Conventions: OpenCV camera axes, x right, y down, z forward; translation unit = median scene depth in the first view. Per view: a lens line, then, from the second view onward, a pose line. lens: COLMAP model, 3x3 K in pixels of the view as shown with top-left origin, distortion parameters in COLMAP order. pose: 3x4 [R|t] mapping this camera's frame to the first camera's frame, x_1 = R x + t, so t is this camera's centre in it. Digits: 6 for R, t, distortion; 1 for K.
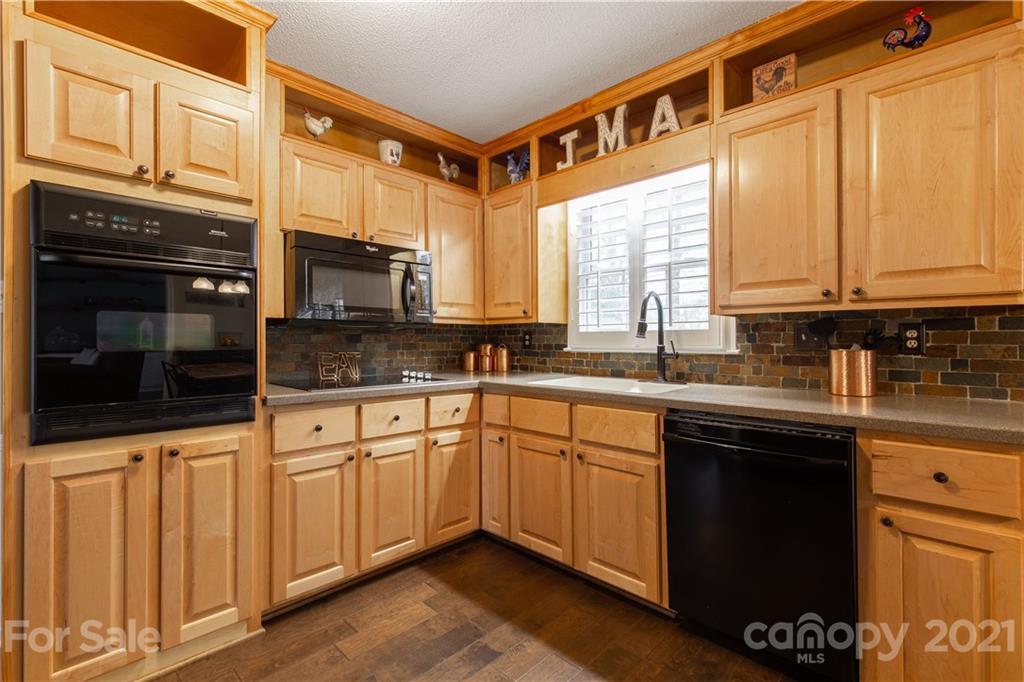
lens RADIAL K [[461.8, 0, 513.0], [0, 461.8, 338.6], [0, 0, 1]] dist [0.005524, -0.001237]
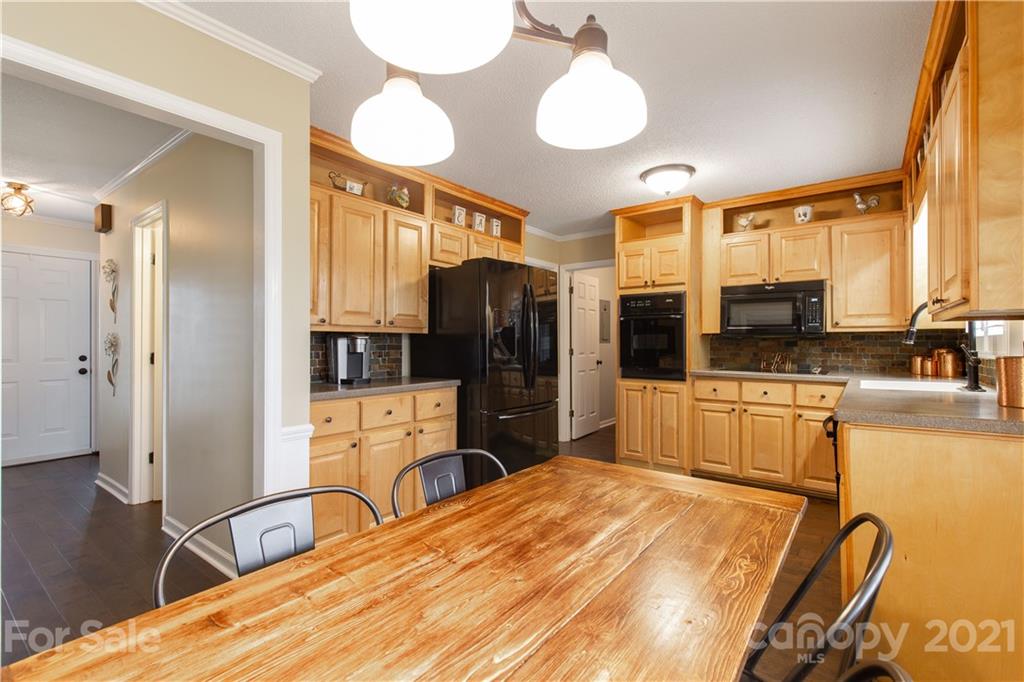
lens RADIAL K [[461.8, 0, 514.5], [0, 461.8, 346.3], [0, 0, 1]] dist [0.005524, -0.001237]
pose [[0.123651, 0.004545, -0.992315, 1.266783], [0.003197, 0.999982, 0.004978, -0.003184], [0.992321, -0.003788, 0.123634, -0.075155]]
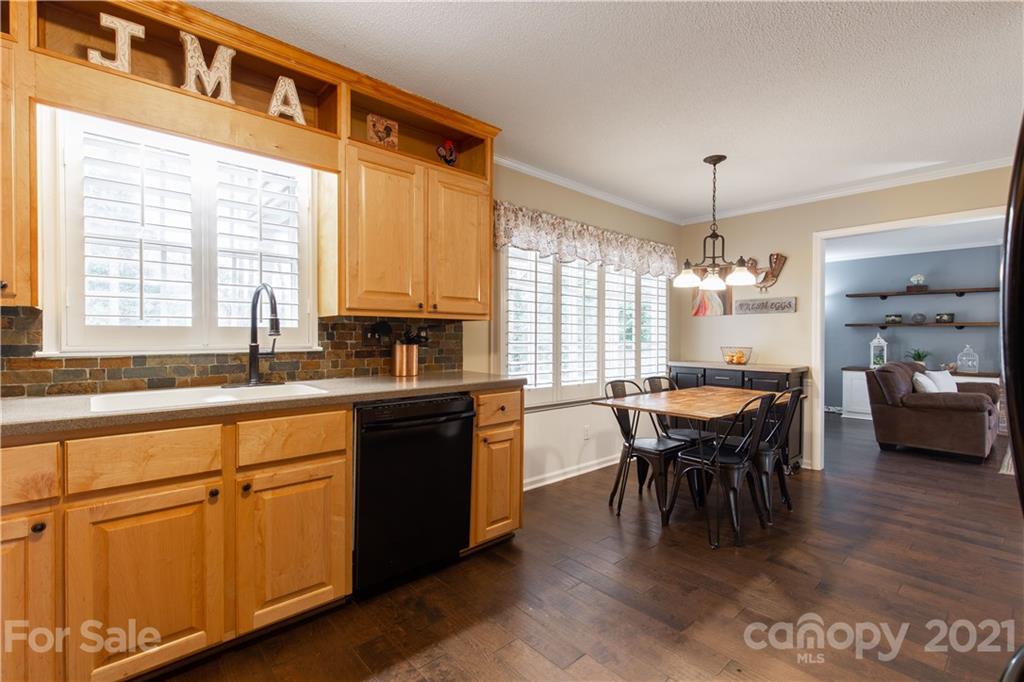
lens RADIAL K [[461.8, 0, 509.5], [0, 461.8, 341.3], [0, 0, 1]] dist [0.005524, -0.001237]
pose [[0.062118, -0.011681, 0.998000, -0.587832], [-0.004357, 0.999919, 0.011975, -0.003767], [-0.998059, -0.005093, 0.062062, 0.490463]]
